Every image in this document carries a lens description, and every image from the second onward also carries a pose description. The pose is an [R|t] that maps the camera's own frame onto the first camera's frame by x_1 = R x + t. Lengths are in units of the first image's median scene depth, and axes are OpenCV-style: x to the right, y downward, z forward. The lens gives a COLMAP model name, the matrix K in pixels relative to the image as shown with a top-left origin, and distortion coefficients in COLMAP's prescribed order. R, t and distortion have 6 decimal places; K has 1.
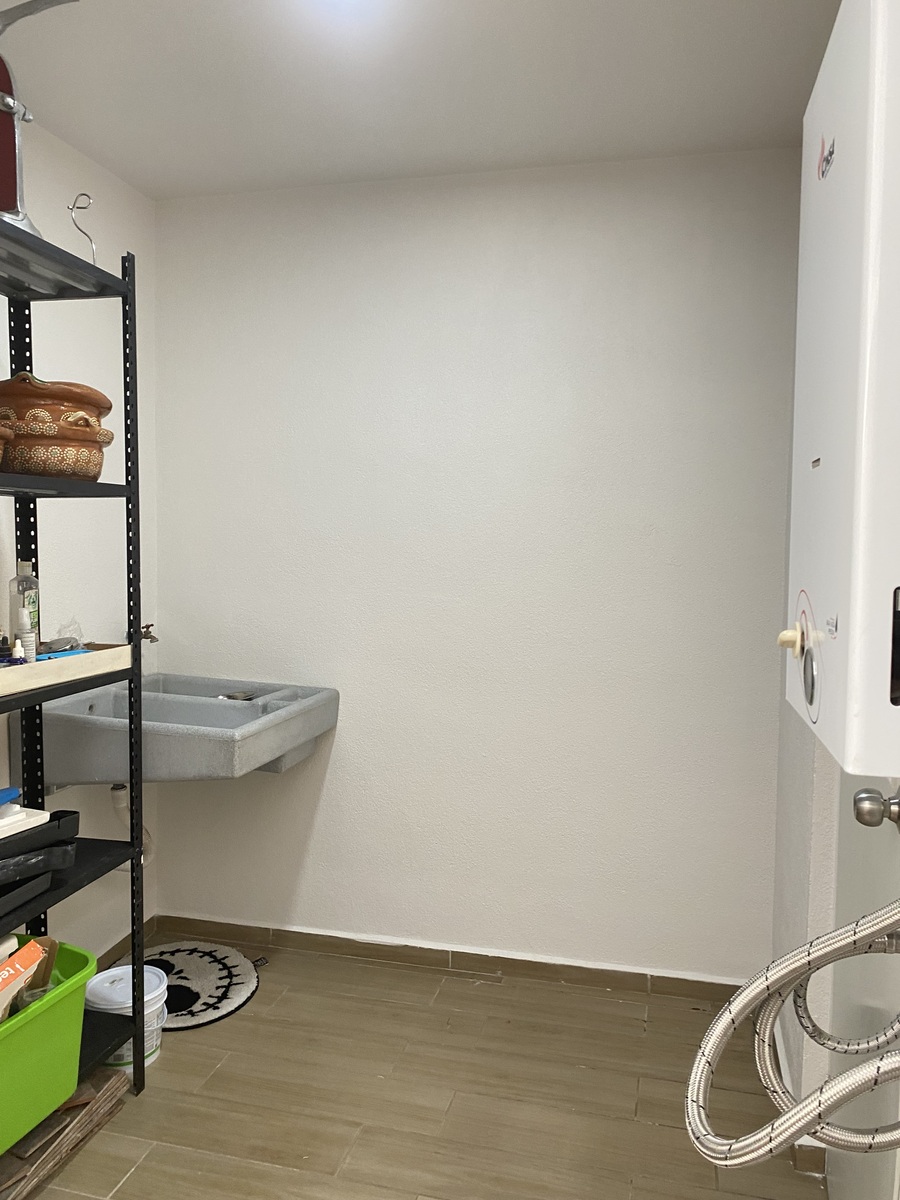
lens RADIAL K [[922.7, 0, 450.8], [0, 922.7, 594.3], [0, 0, 1]] dist [0.053820, -0.036729]
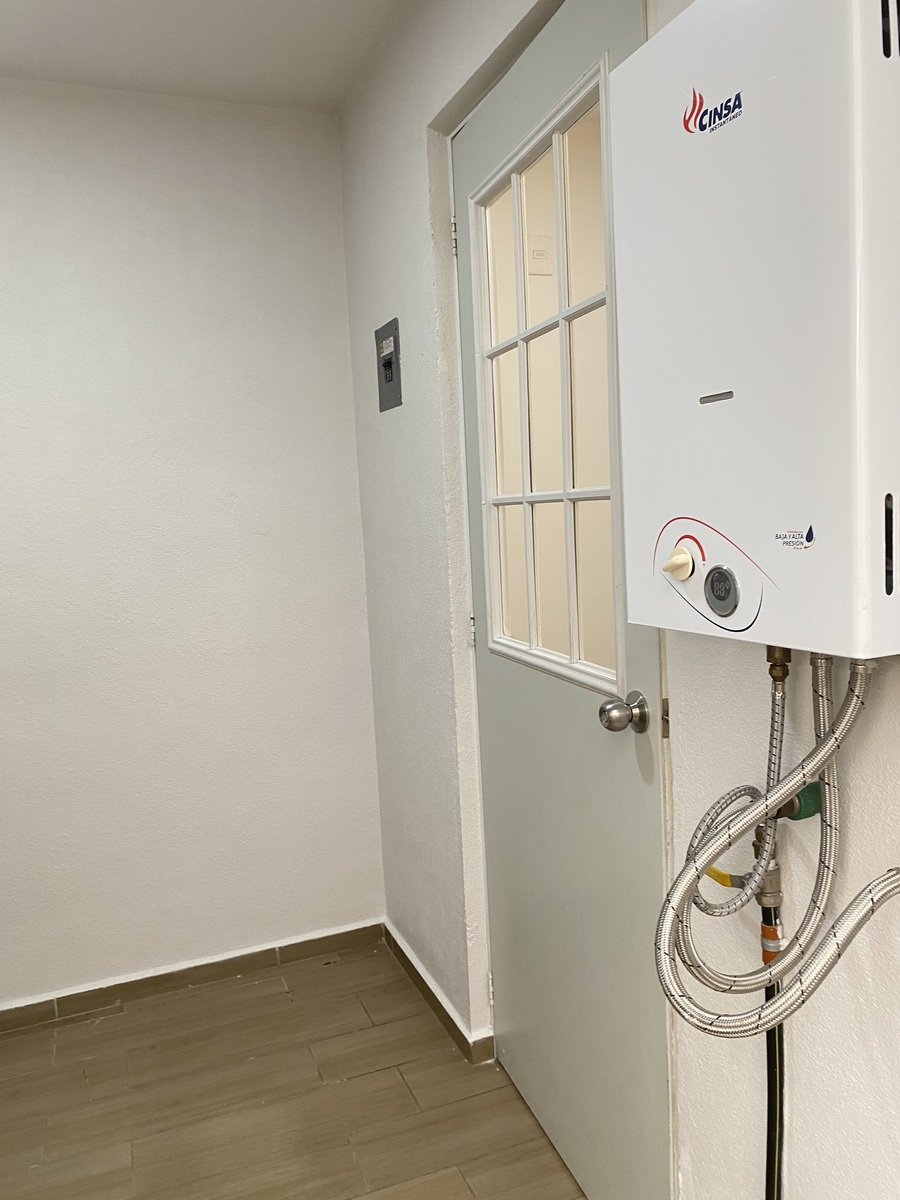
lens RADIAL K [[922.7, 0, 450.7], [0, 922.7, 608.3], [0, 0, 1]] dist [0.053820, -0.036729]
pose [[0.822427, -0.124147, 0.555159, -0.166916], [0.102470, 0.992264, 0.070093, -0.000888], [-0.559566, -0.000759, 0.828786, 0.087736]]
